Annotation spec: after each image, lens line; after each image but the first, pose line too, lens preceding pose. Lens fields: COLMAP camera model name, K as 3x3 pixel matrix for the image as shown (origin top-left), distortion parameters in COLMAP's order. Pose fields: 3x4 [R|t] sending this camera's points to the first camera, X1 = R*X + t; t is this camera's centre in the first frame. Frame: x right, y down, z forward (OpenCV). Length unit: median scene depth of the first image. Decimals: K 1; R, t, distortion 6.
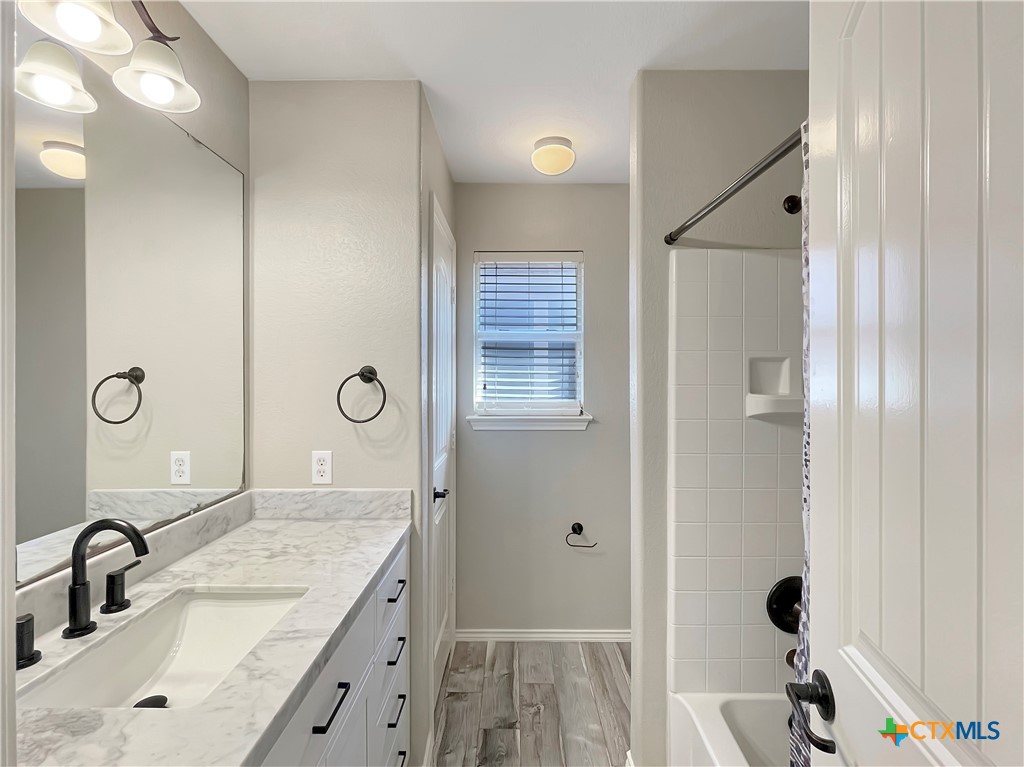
lens RADIAL K [[498.6, 0, 512.0], [0, 498.6, 383.5], [0, 0, 1]] dist [-0.013998, 0.000901]
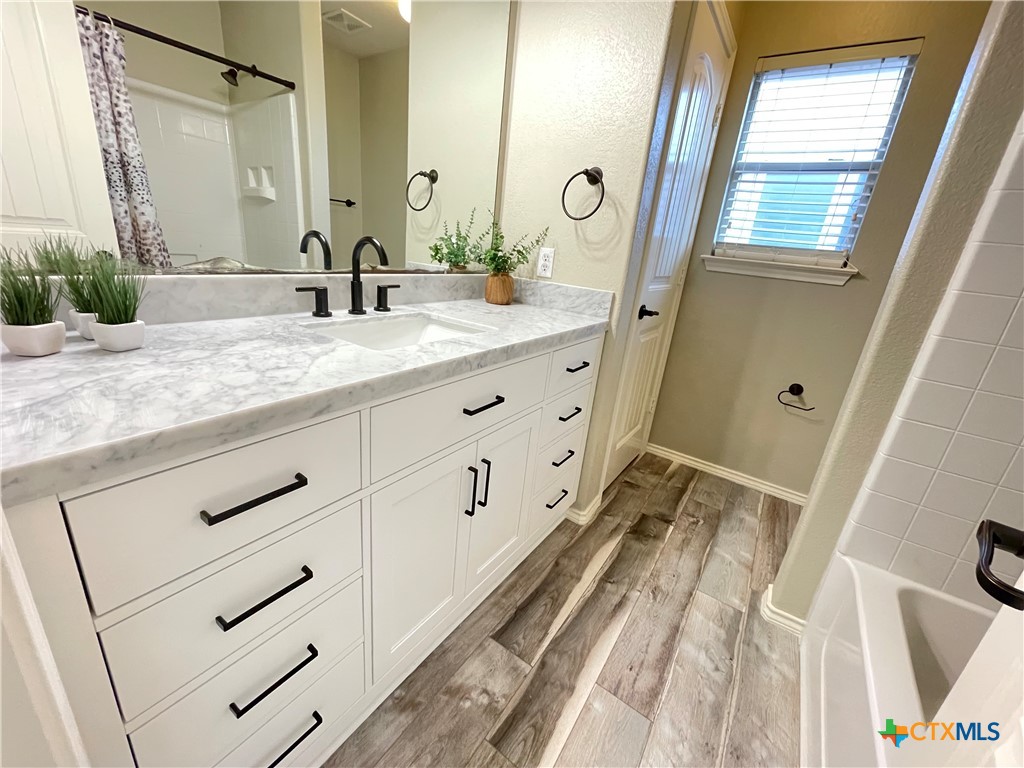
lens RADIAL K [[408.6, 0, 512.0], [0, 408.6, 384.0], [0, 0, 1]] dist [-0.000558, 0.000050]
pose [[0.824804, 0.255608, -0.504344, 0.103640], [-0.099944, 0.943846, 0.314906, 0.124928], [0.556516, -0.209329, 0.804034, 0.094811]]
